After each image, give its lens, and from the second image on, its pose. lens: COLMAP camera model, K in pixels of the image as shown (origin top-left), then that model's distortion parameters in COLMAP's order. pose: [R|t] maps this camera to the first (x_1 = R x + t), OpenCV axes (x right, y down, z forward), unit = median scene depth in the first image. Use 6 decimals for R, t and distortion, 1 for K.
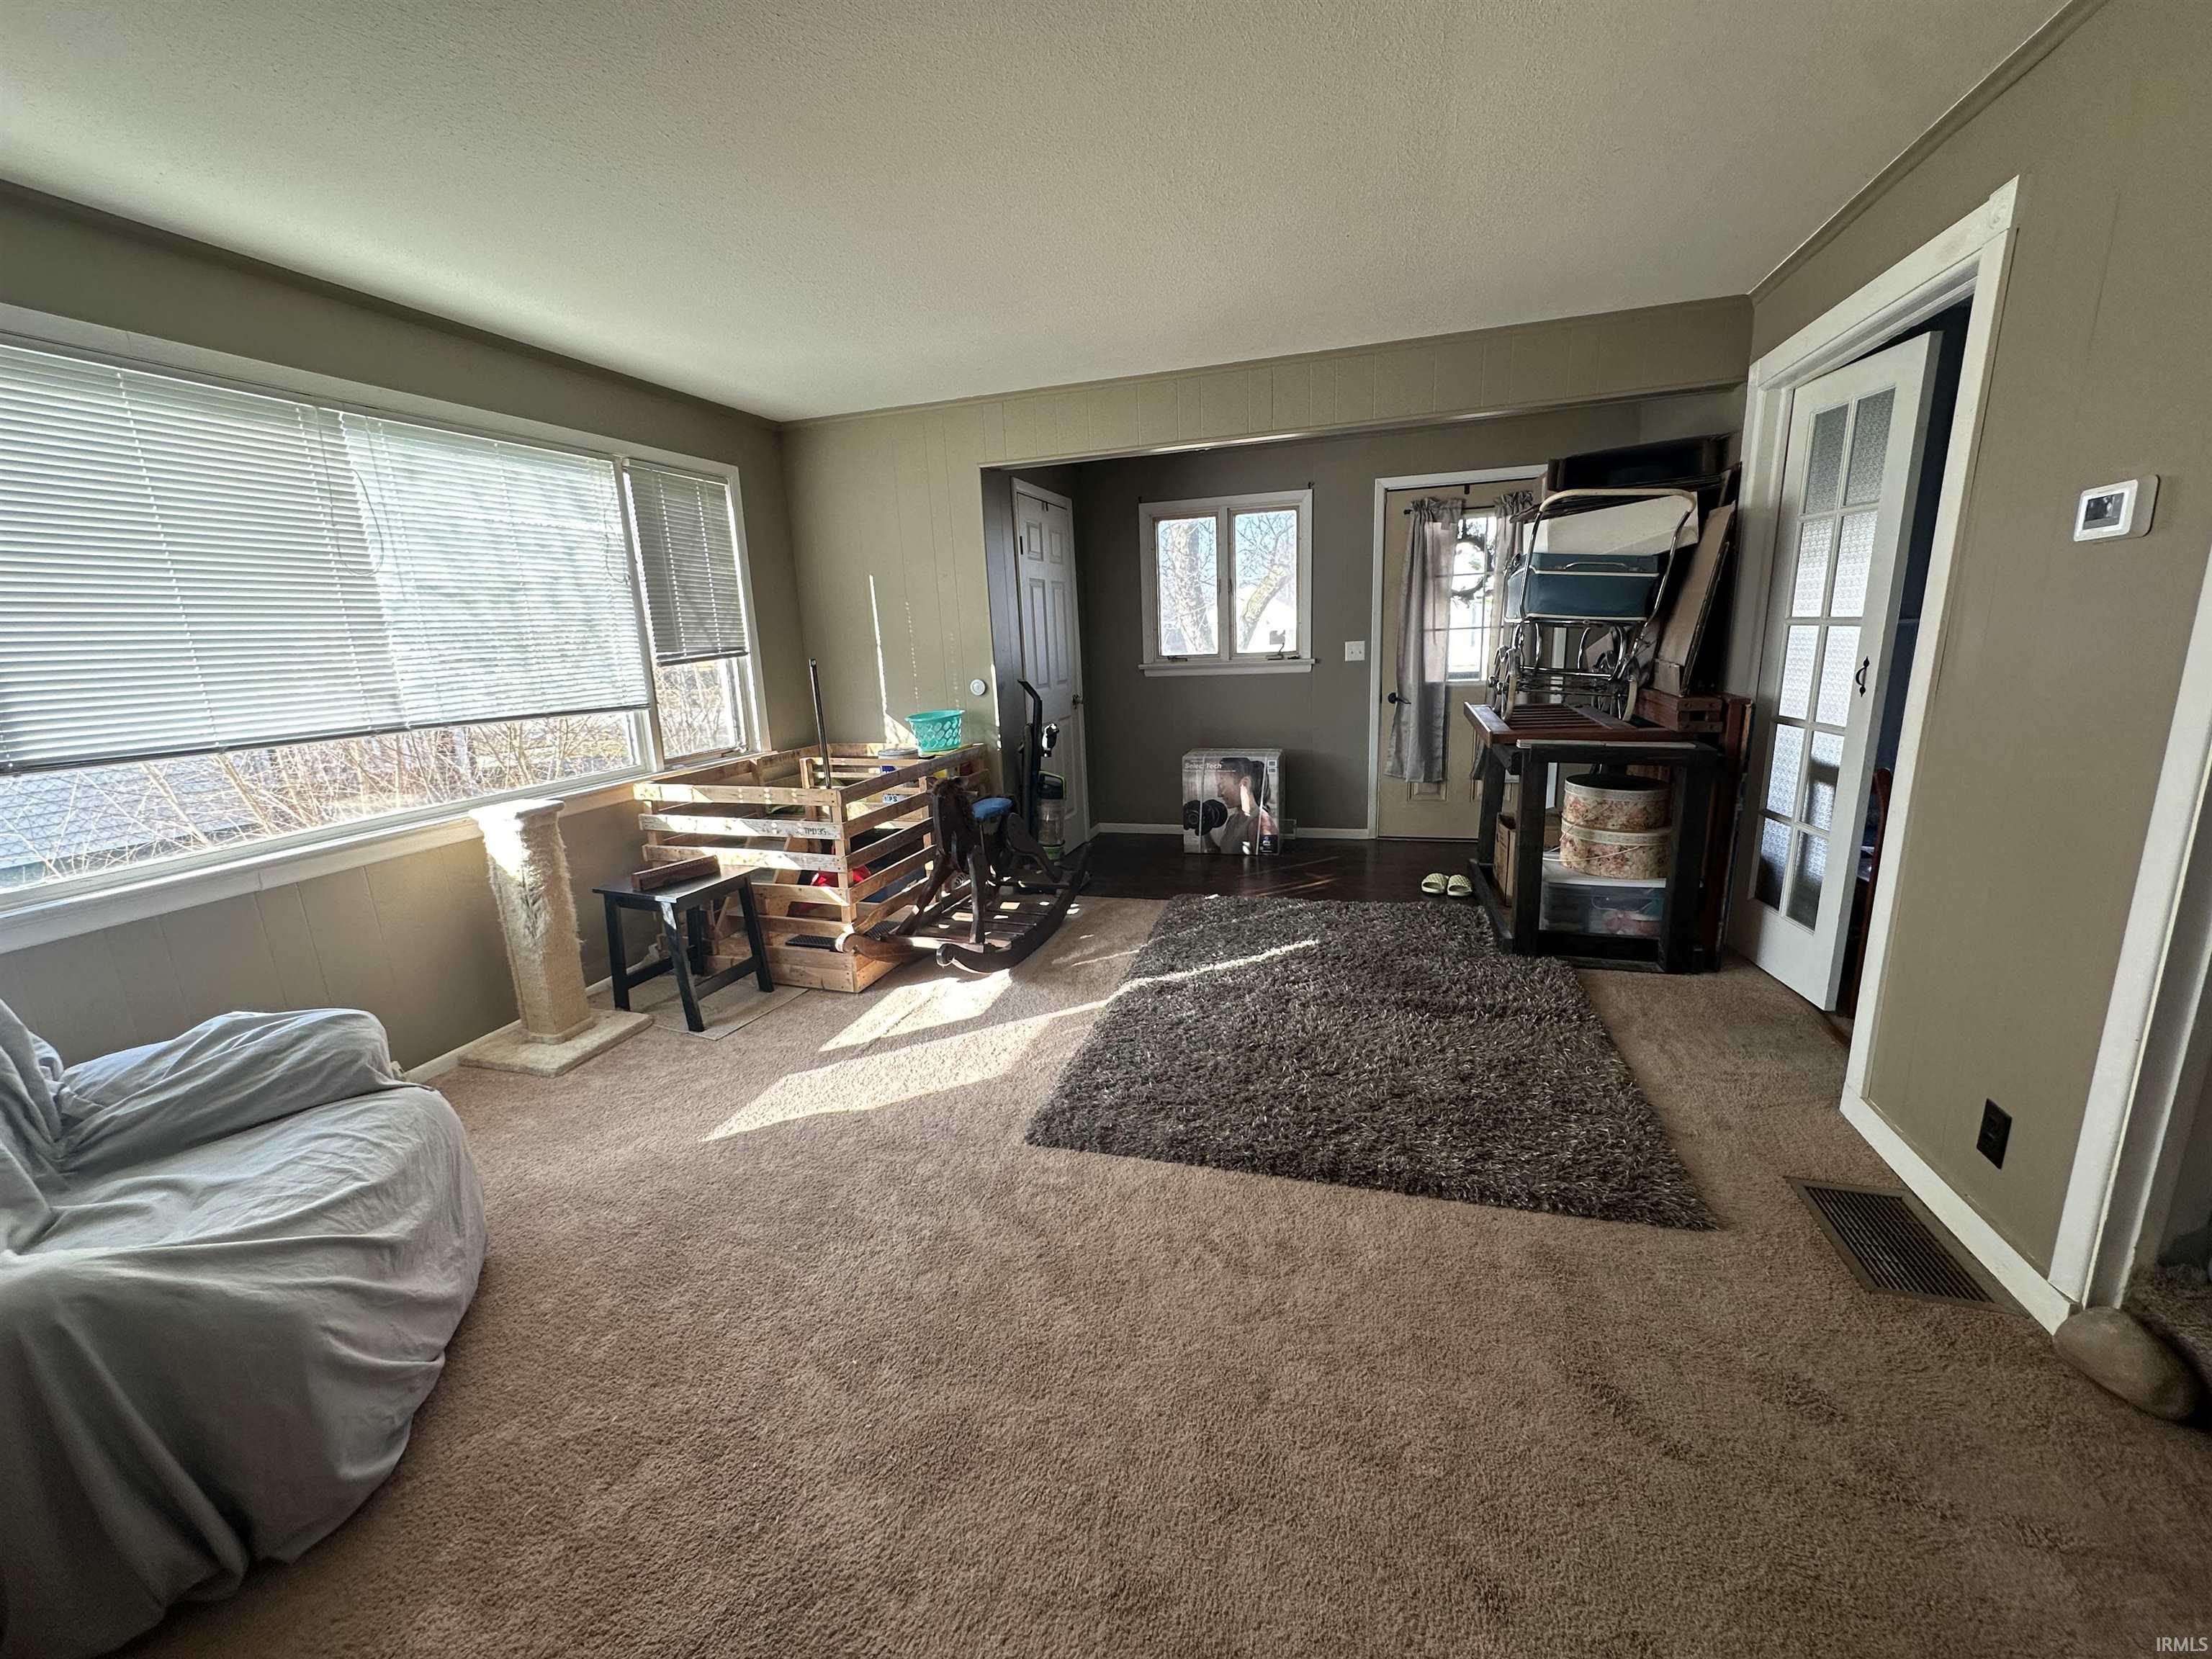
lens RADIAL K [[876.0, 0, 1106.0], [0, 876.0, 829.5], [0, 0, 1]] dist [-0.001044, 0.000014]
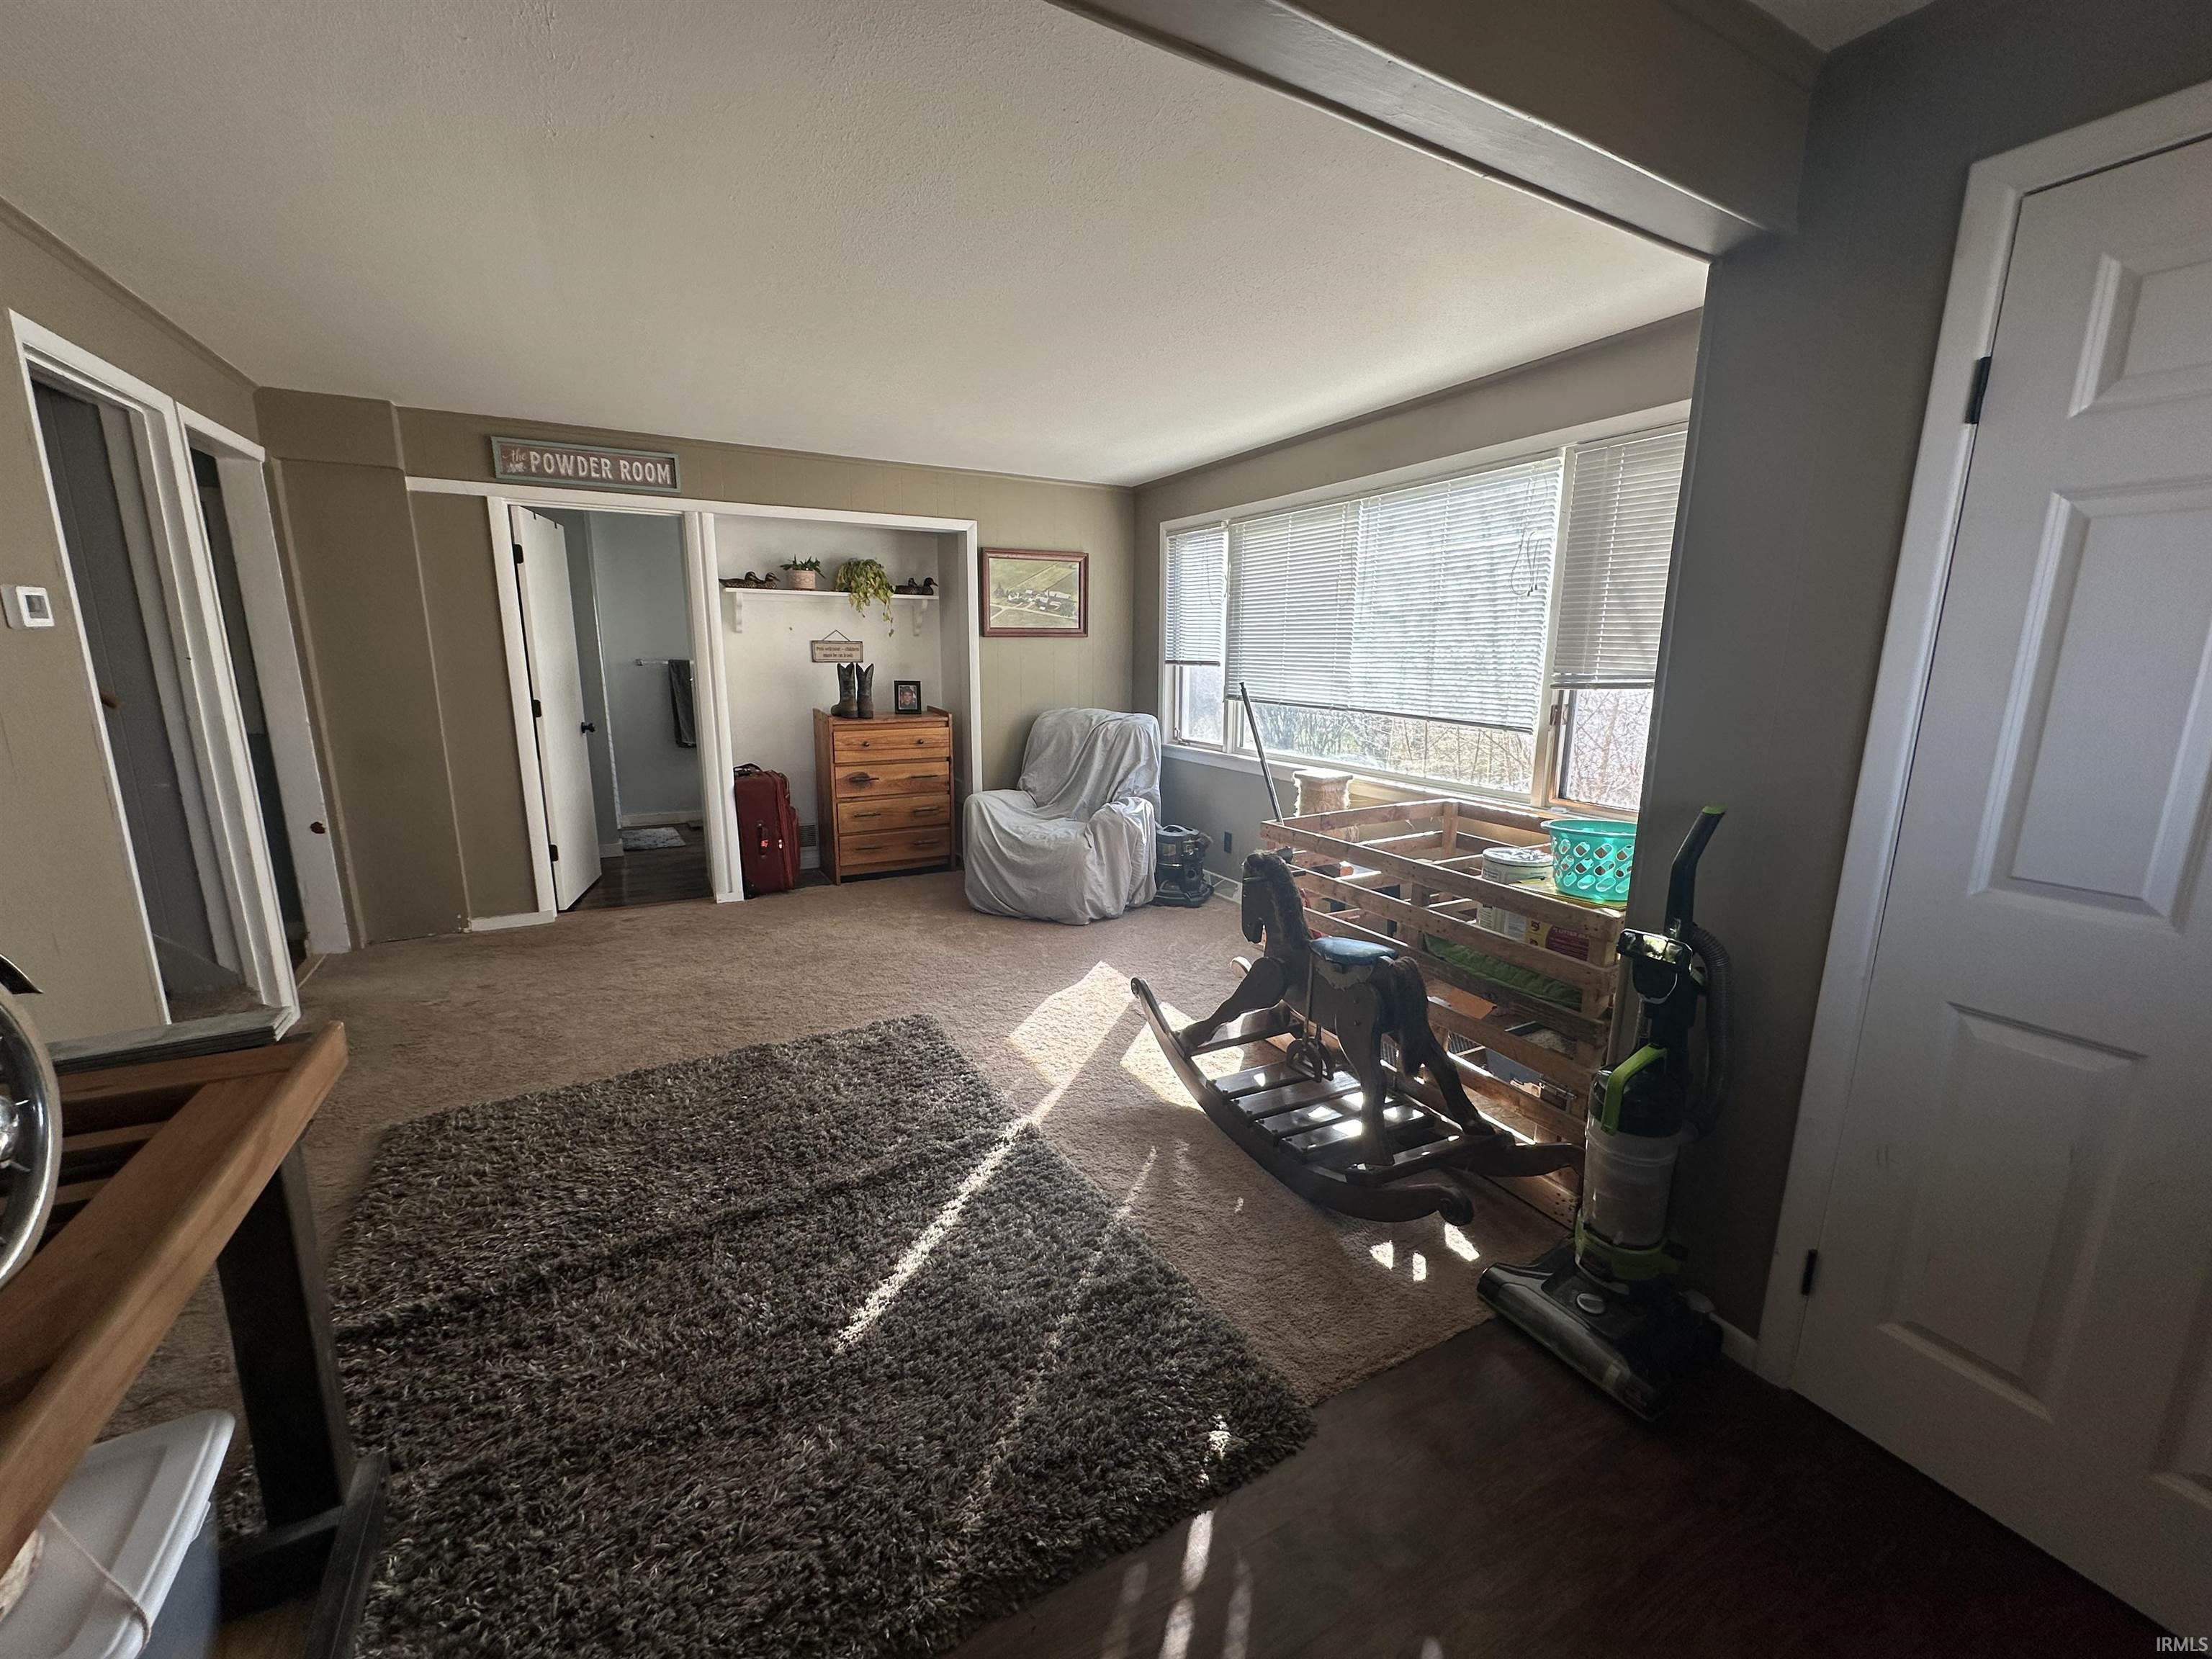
lens RADIAL K [[876.0, 0, 1106.0], [0, 876.0, 829.5], [0, 0, 1]] dist [-0.001044, 0.000014]
pose [[-0.699348, 0.176266, -0.692706, 0.508477], [-0.136105, 0.918547, 0.371144, -0.393493], [0.701703, 0.353839, -0.618393, 1.576596]]
